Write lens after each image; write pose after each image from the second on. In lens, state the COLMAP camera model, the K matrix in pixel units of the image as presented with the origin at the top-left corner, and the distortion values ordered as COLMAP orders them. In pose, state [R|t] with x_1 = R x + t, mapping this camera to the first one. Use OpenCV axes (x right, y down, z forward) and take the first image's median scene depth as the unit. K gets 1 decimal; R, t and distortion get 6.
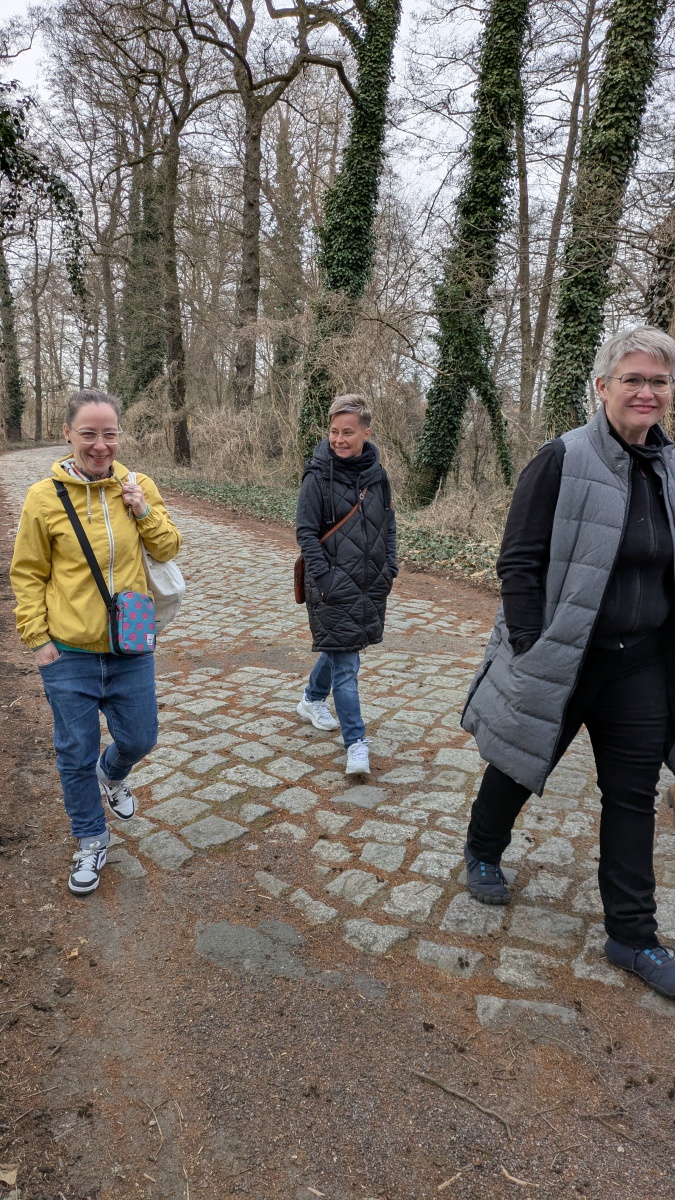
lens RADIAL K [[910.0, 0, 337.5], [0, 910.0, 600.0], [0, 0, 1]] dist [0.061815, -0.068234]
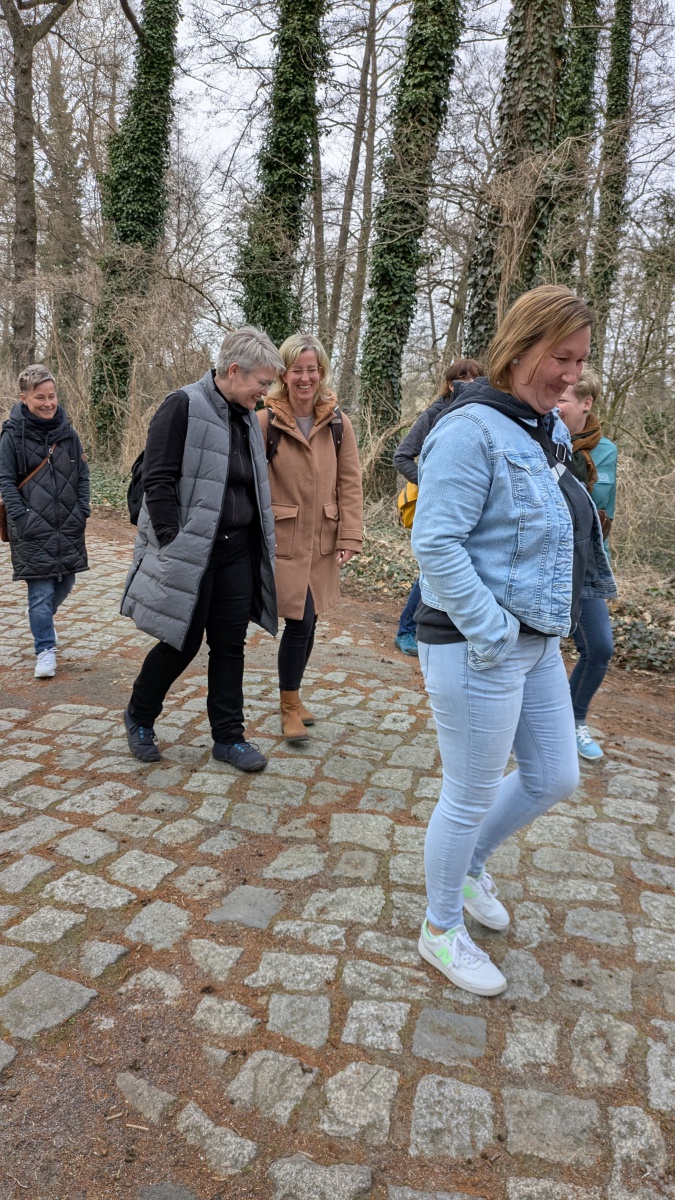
lens RADIAL K [[910.0, 0, 337.5], [0, 910.0, 600.0], [0, 0, 1]] dist [0.061815, -0.068234]
pose [[0.974811, -0.034264, 0.220384, -0.038276], [0.027490, 0.999053, 0.033732, -0.037272], [-0.221331, -0.026824, 0.974830, 0.177491]]
